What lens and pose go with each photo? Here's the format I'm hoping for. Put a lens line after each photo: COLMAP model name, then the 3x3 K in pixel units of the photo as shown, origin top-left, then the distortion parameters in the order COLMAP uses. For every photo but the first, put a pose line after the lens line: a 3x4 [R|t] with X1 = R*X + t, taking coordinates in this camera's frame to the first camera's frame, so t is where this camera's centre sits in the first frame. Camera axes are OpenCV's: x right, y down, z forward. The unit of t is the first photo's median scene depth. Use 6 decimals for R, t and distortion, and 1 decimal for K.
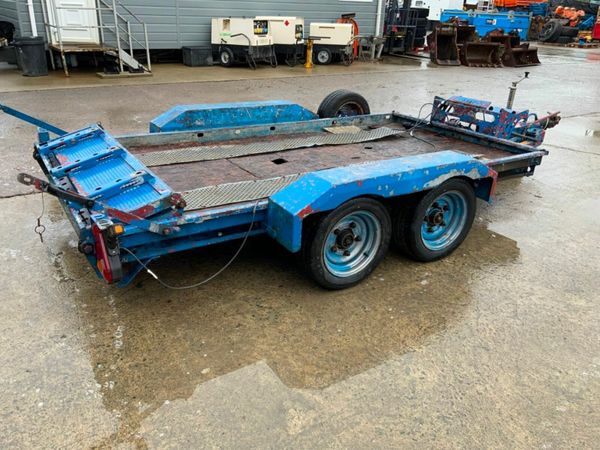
lens RADIAL K [[491.6, 0, 302.3], [0, 491.6, 229.8], [0, 0, 1]] dist [0.053539, -0.101687]
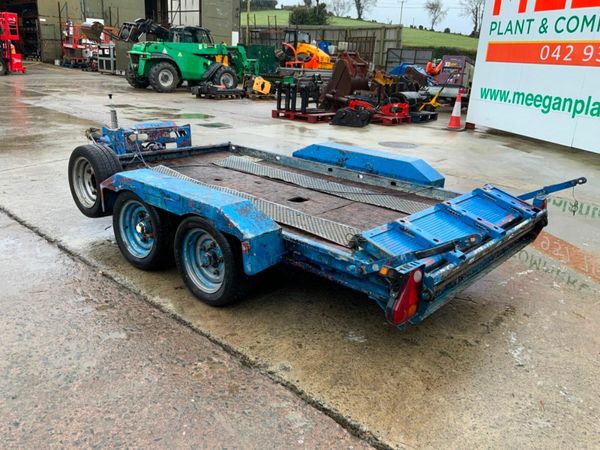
lens RADIAL K [[491.6, 0, 295.6], [0, 491.6, 228.3], [0, 0, 1]] dist [0.053539, -0.101687]
pose [[-0.256778, -0.365195, 0.894817, -0.707907], [0.342857, 0.831223, 0.437628, -0.388276], [-0.903612, 0.419168, -0.088230, 0.799375]]
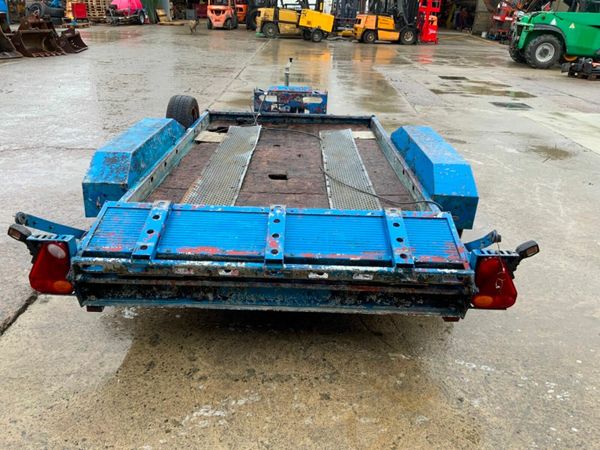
lens RADIAL K [[491.6, 0, 300.7], [0, 491.6, 224.4], [0, 0, 1]] dist [0.053539, -0.101687]
pose [[0.544894, -0.353190, 0.760491, -0.551984], [0.330739, 0.923957, 0.192132, -0.158712], [-0.770520, 0.146833, 0.620273, 0.280288]]
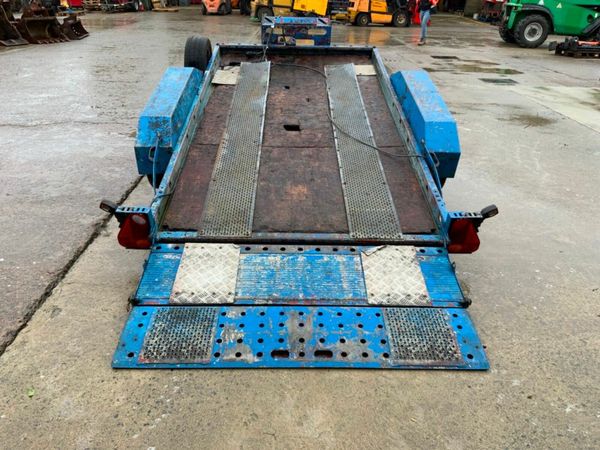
lens RADIAL K [[491.6, 0, 299.5], [0, 491.6, 225.2], [0, 0, 1]] dist [0.053539, -0.101687]
pose [[0.533543, -0.526866, 0.661622, -0.627568], [0.344024, 0.849823, 0.399309, -0.276504], [-0.772644, 0.014566, 0.634672, 0.208382]]
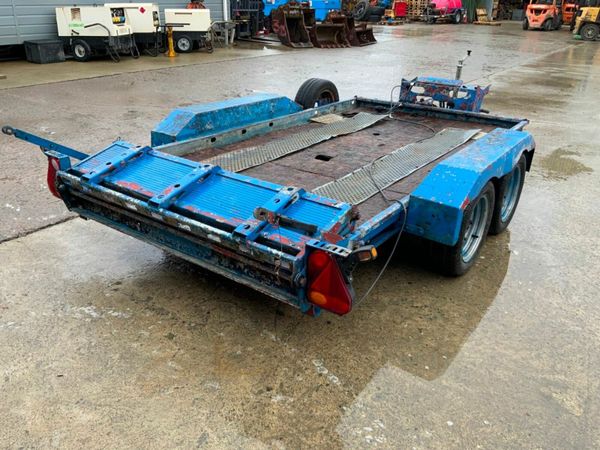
lens RADIAL K [[491.6, 0, 302.2], [0, 491.6, 227.4], [0, 0, 1]] dist [0.053539, -0.101687]
pose [[0.930175, -0.167444, 0.326706, -0.300189], [0.159412, 0.985872, 0.051415, -0.043539], [-0.330699, 0.004256, 0.943727, 0.077536]]
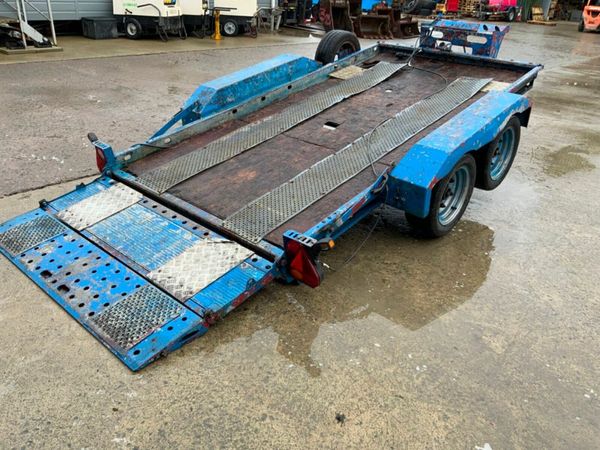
lens RADIAL K [[491.6, 0, 303.7], [0, 491.6, 229.2], [0, 0, 1]] dist [0.053539, -0.101687]
pose [[0.955340, -0.244487, 0.165988, -0.238056], [0.209393, 0.956409, 0.203559, -0.109206], [-0.208520, -0.159712, 0.964889, -0.035914]]
